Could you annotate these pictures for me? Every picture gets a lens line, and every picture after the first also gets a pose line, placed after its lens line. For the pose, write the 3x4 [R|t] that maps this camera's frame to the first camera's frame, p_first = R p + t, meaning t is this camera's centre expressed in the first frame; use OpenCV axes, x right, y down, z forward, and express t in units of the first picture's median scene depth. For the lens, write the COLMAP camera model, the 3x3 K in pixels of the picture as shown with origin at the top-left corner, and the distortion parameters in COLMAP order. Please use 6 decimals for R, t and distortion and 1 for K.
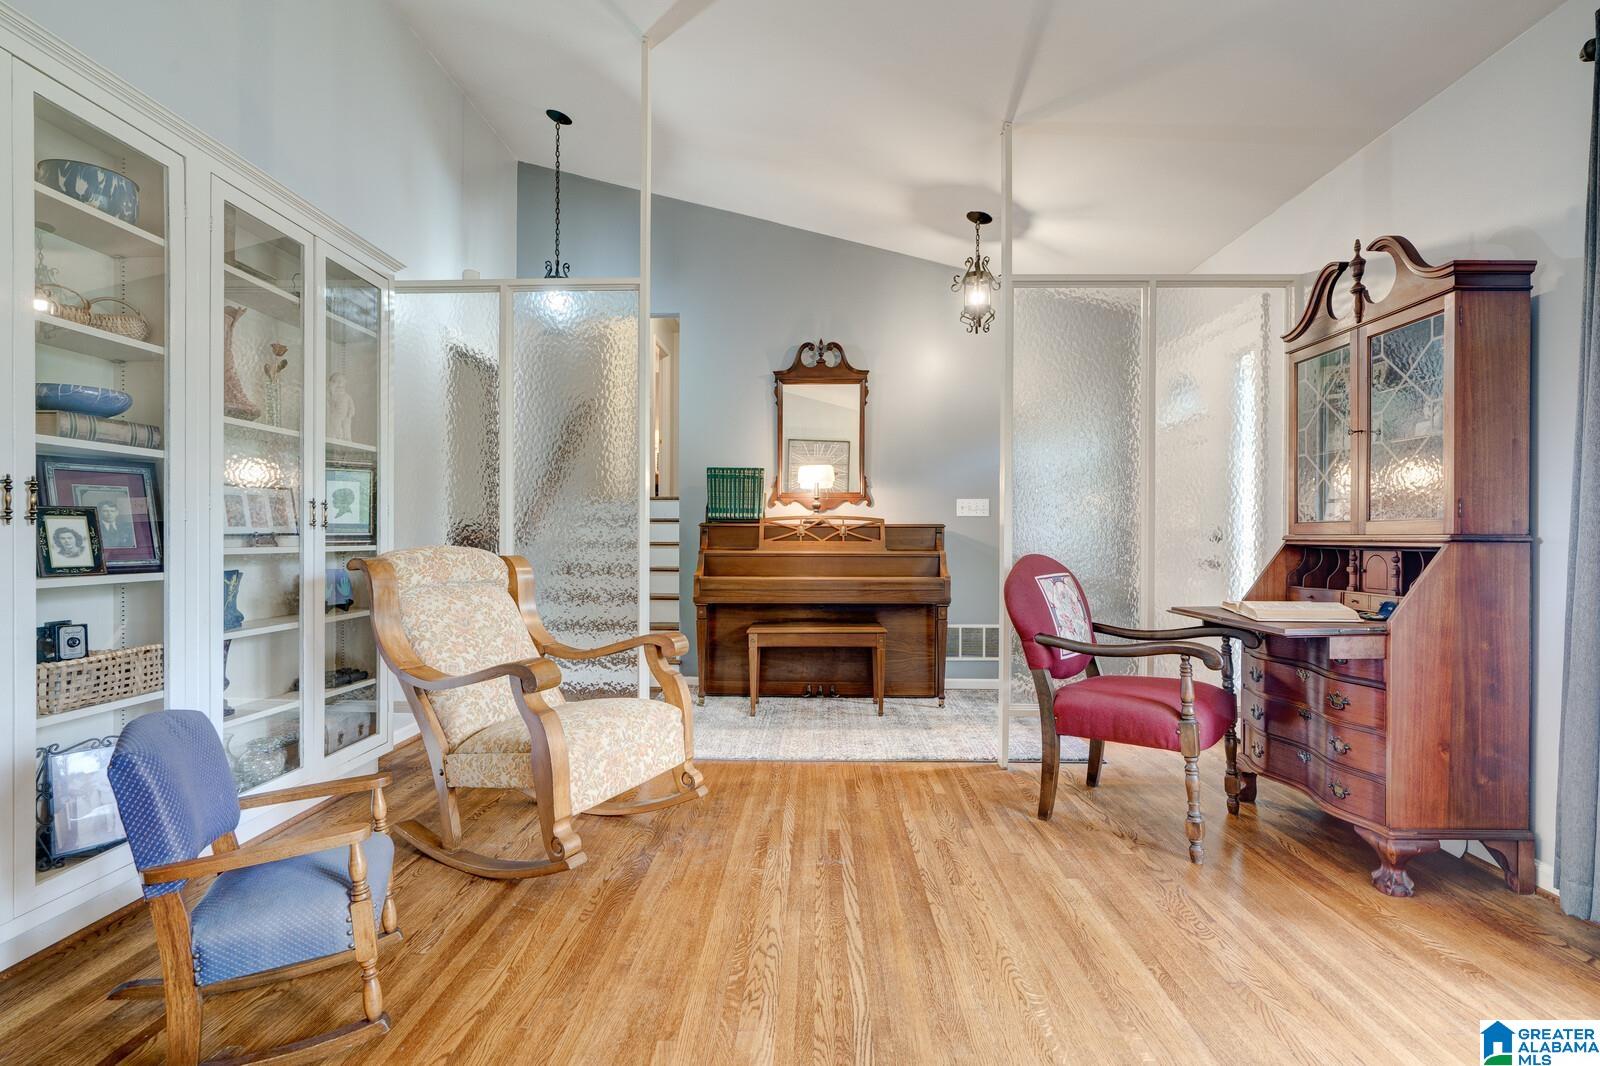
lens RADIAL K [[754.1, 0, 803.9], [0, 754.1, 533.5], [0, 0, 1]] dist [-0.010265, 0.003443]
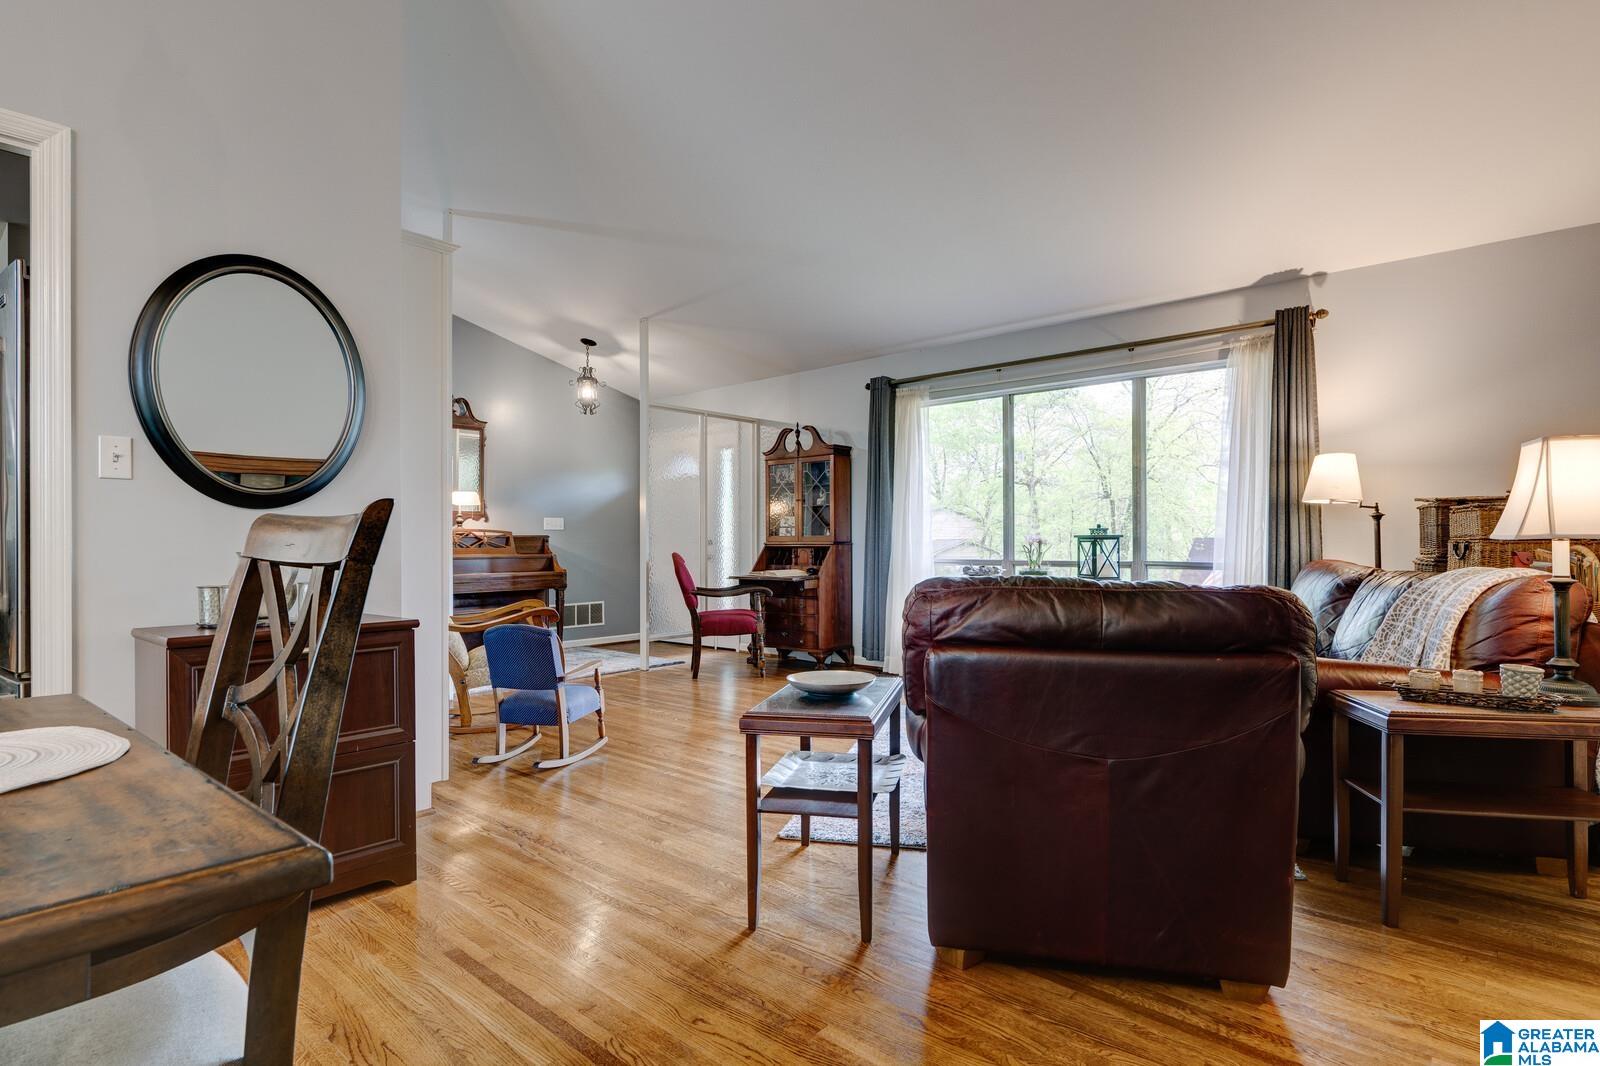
lens RADIAL K [[817.6, 0, 796.5], [0, 817.6, 540.2], [0, 0, 1]] dist [0.002268, 0.000341]
pose [[0.640989, -0.003306, 0.767543, -1.164862], [0.002260, 0.999995, 0.002420, -0.009336], [-0.767547, 0.000184, 0.640993, -0.630508]]
